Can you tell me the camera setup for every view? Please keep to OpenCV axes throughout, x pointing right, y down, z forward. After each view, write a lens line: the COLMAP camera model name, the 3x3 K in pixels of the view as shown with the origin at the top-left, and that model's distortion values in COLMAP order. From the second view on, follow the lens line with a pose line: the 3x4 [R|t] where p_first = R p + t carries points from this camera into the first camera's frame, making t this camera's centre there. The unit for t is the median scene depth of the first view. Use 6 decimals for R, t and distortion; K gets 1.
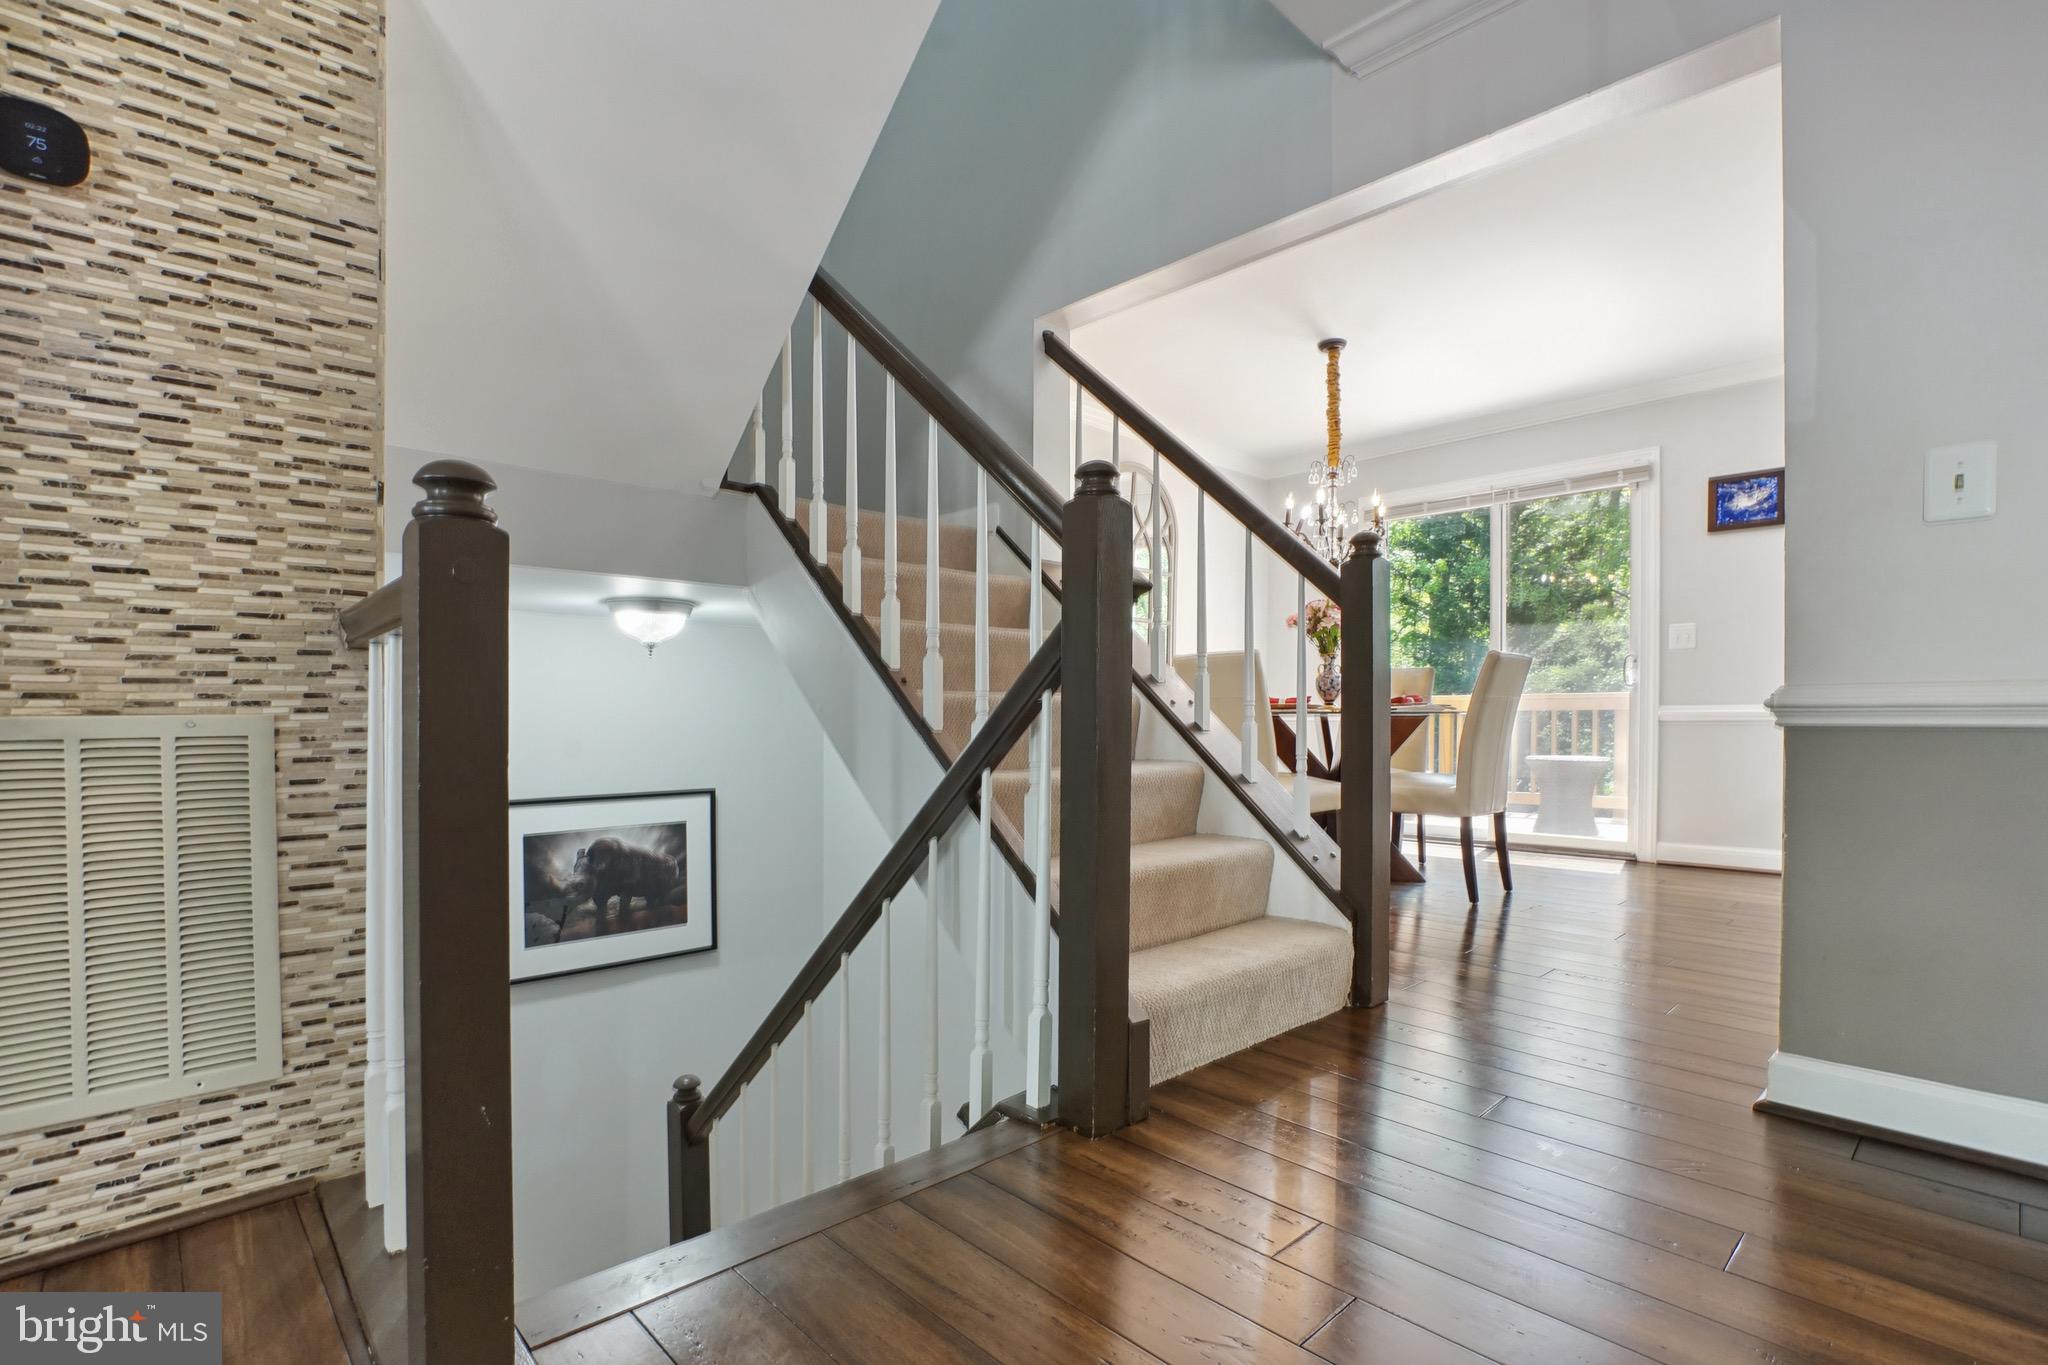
lens RADIAL K [[992.6, 0, 1000.1], [0, 992.6, 713.5], [0, 0, 1]] dist [-0.054074, 0.023542]
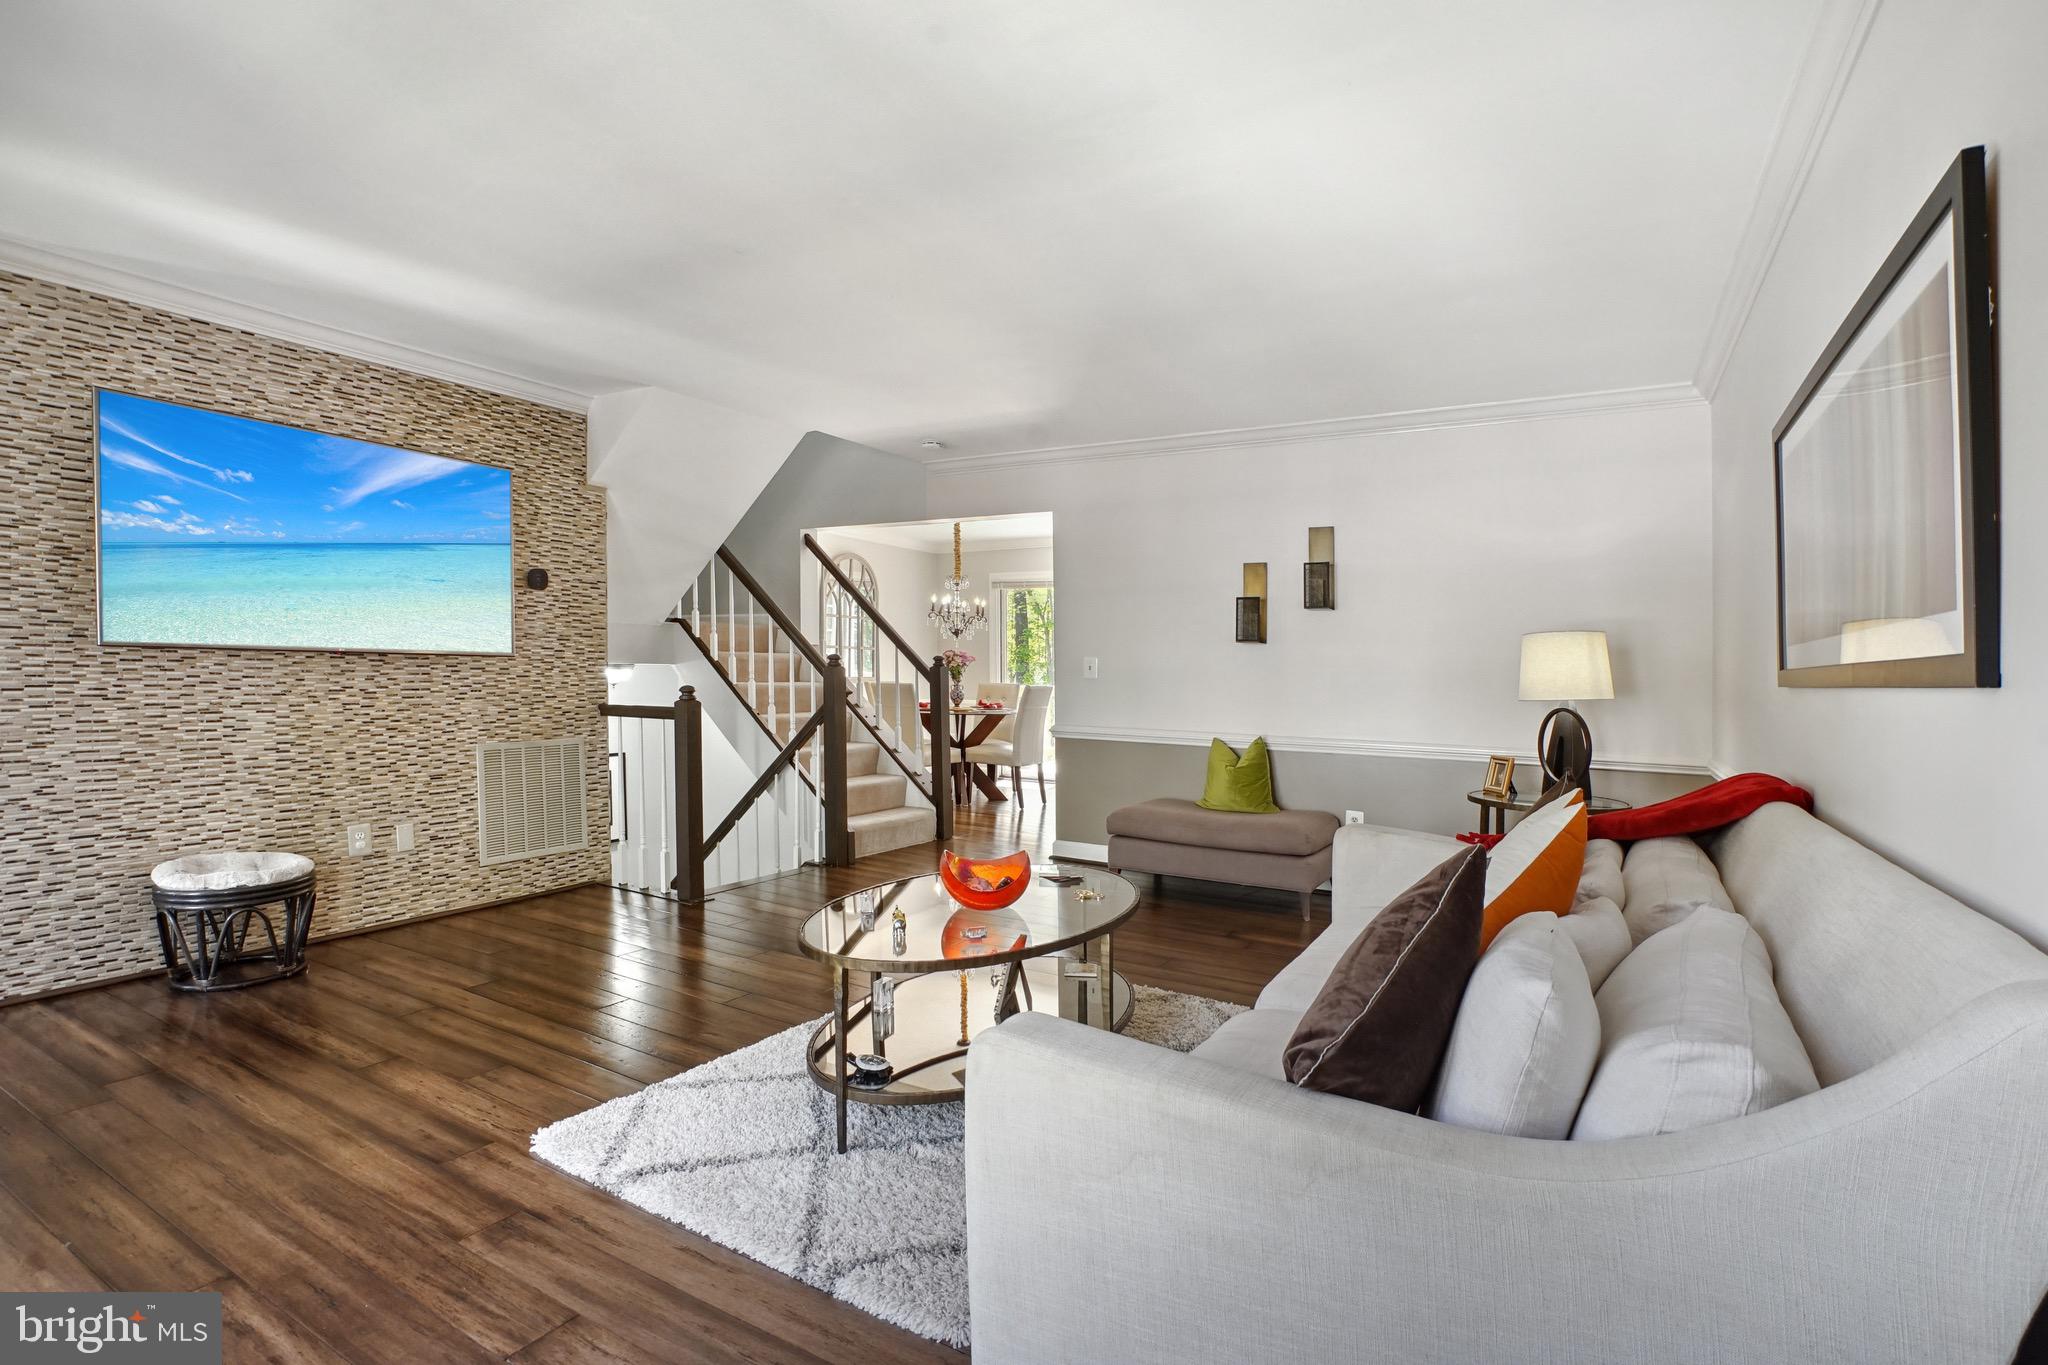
lens RADIAL K [[992.6, 0, 1000.1], [0, 992.6, 713.5], [0, 0, 1]] dist [-0.054074, 0.023542]
pose [[0.961688, -0.007105, 0.274055, -0.255449], [-0.002380, 0.999410, 0.034265, -0.162628], [-0.274137, -0.033604, 0.961103, -2.128466]]
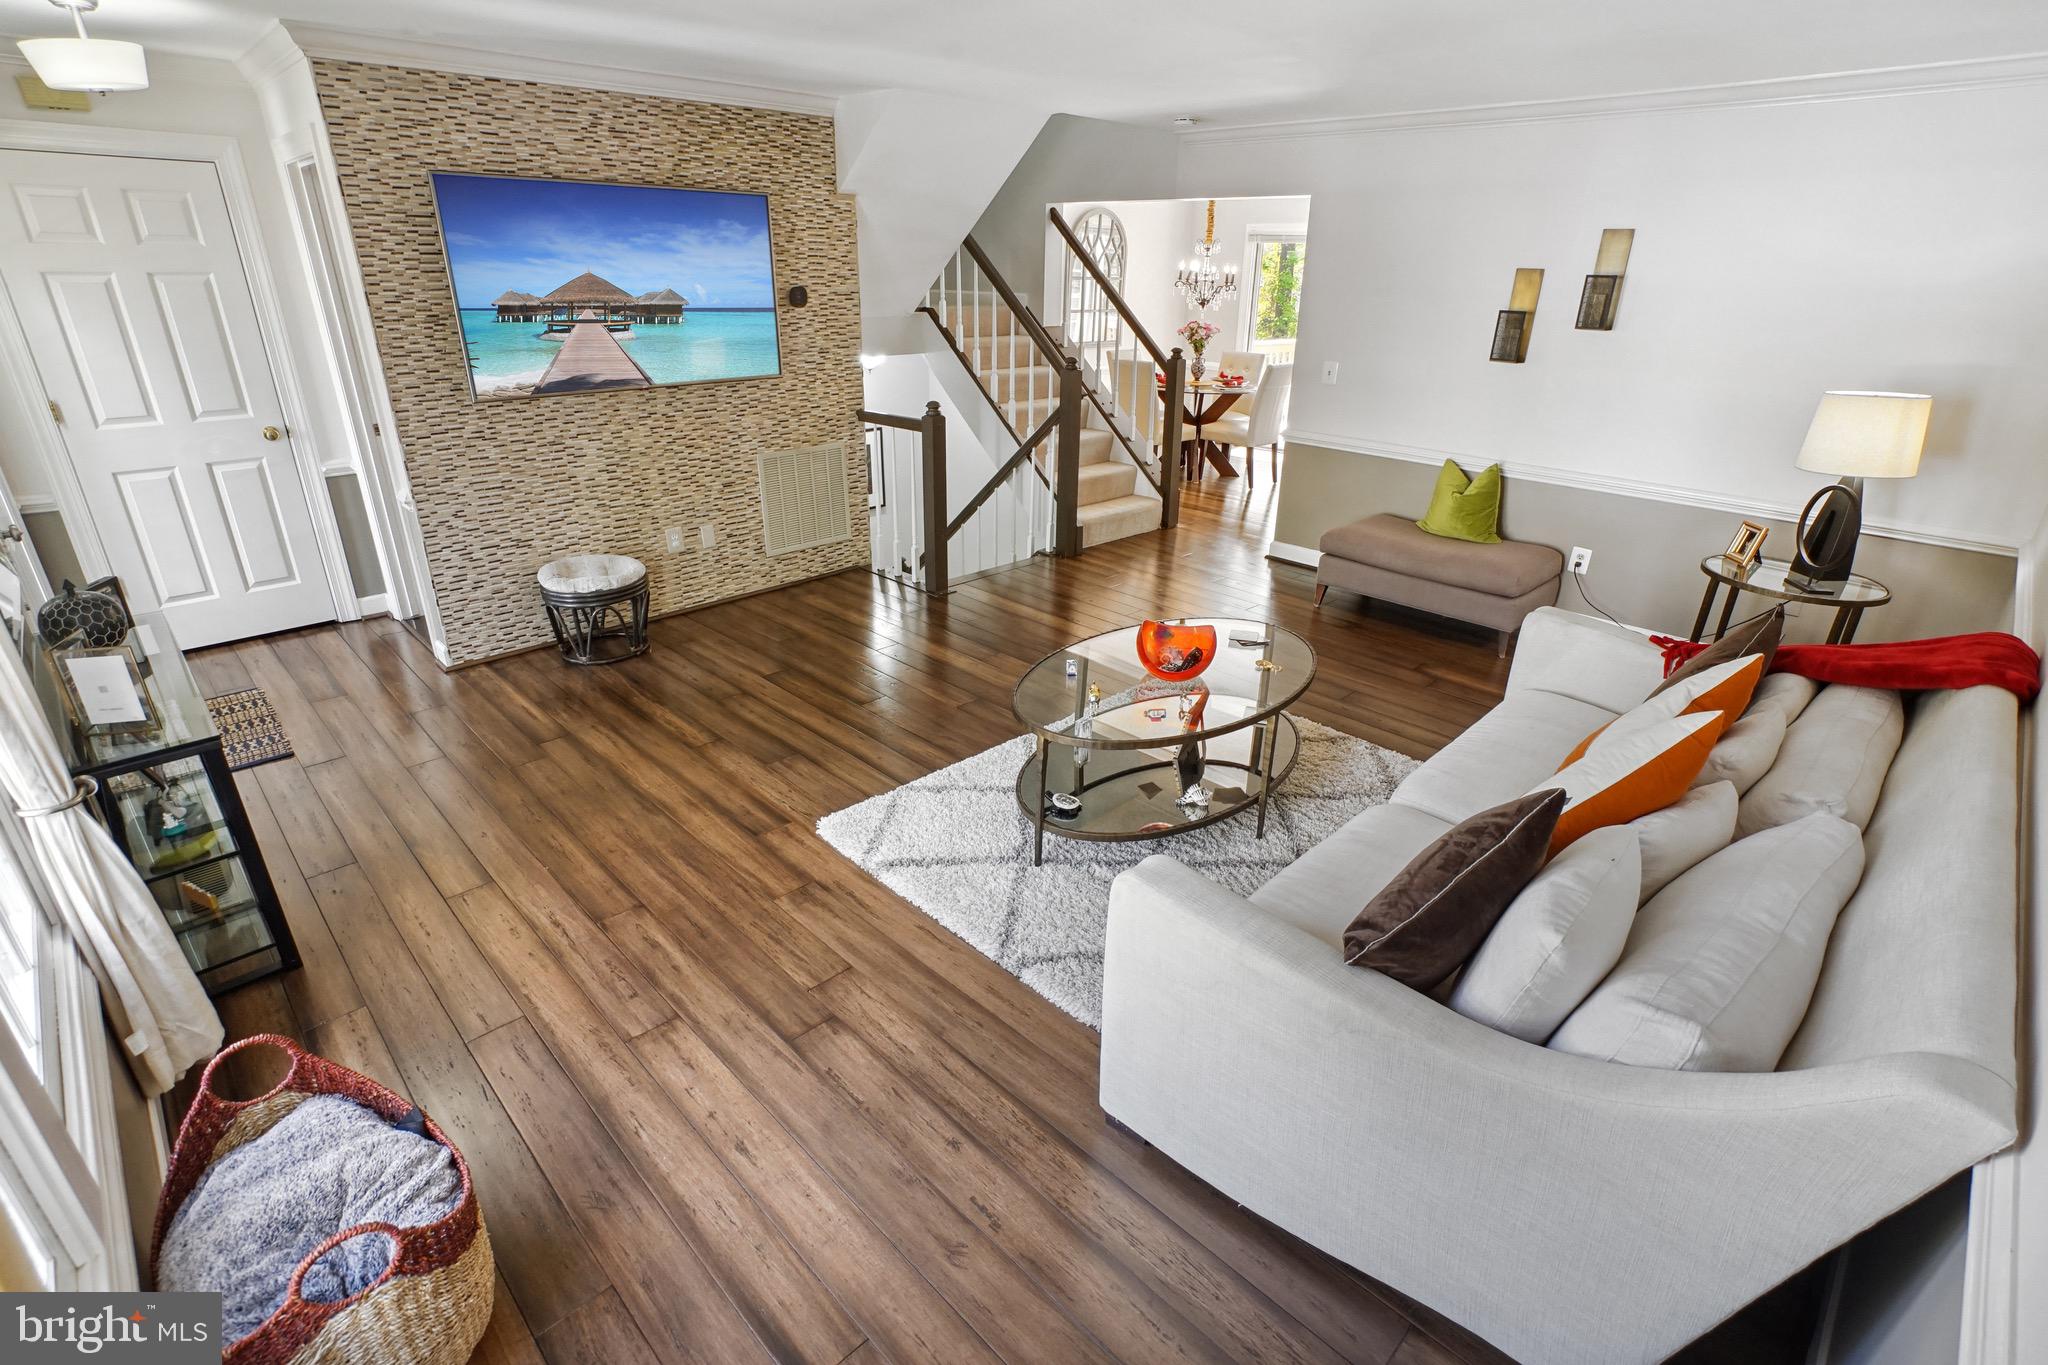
lens RADIAL K [[956.9, 0, 1008.3], [0, 956.9, 710.4], [0, 0, 1]] dist [-0.072754, 0.039375]
pose [[0.999381, 0.000281, 0.035169, -0.212719], [-0.015161, 0.905720, 0.423605, -0.505554], [-0.031734, -0.423876, 0.905164, -2.242684]]
